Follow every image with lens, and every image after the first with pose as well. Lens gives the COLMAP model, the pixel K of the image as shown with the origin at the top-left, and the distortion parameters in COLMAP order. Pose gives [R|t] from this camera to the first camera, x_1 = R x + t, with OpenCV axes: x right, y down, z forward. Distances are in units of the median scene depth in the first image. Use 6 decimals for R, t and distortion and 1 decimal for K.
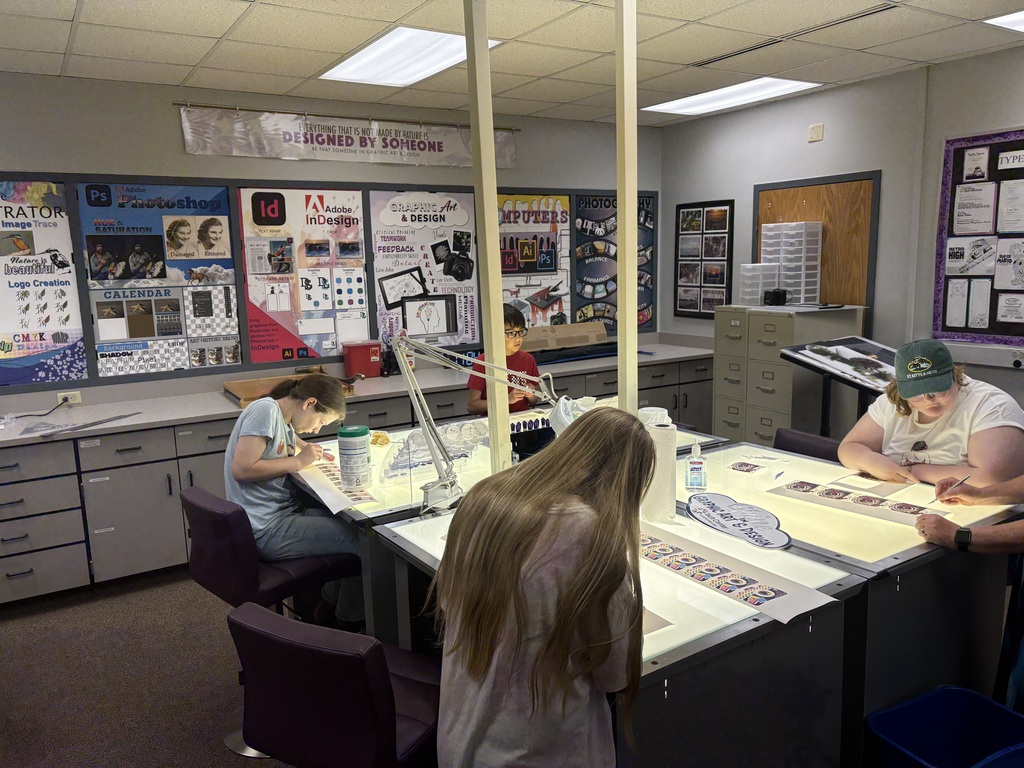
lens RADIAL K [[768.5, 0, 508.4], [0, 768.5, 386.4], [0, 0, 1]] dist [0.065813, -0.067400]
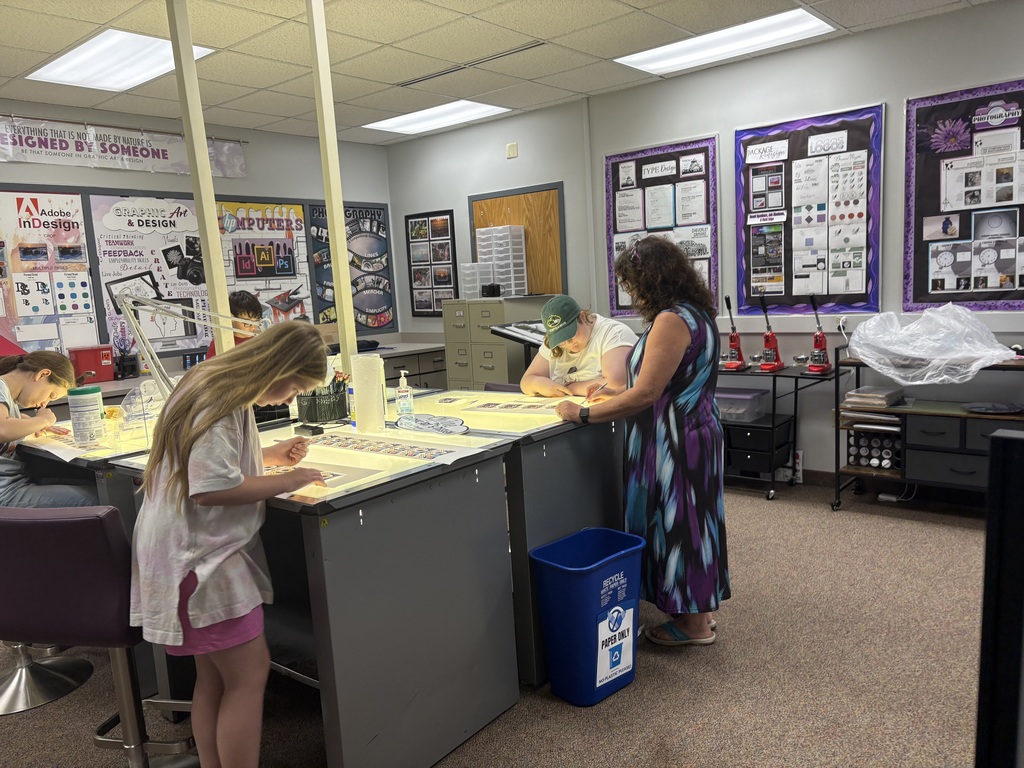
lens RADIAL K [[768.5, 0, 509.3], [0, 768.5, 385.2], [0, 0, 1]] dist [0.065813, -0.067400]
pose [[0.953519, -0.068632, 0.293414, 0.023995], [0.081920, 0.996085, -0.033224, 0.068271], [-0.289985, 0.055717, 0.955408, -0.101699]]
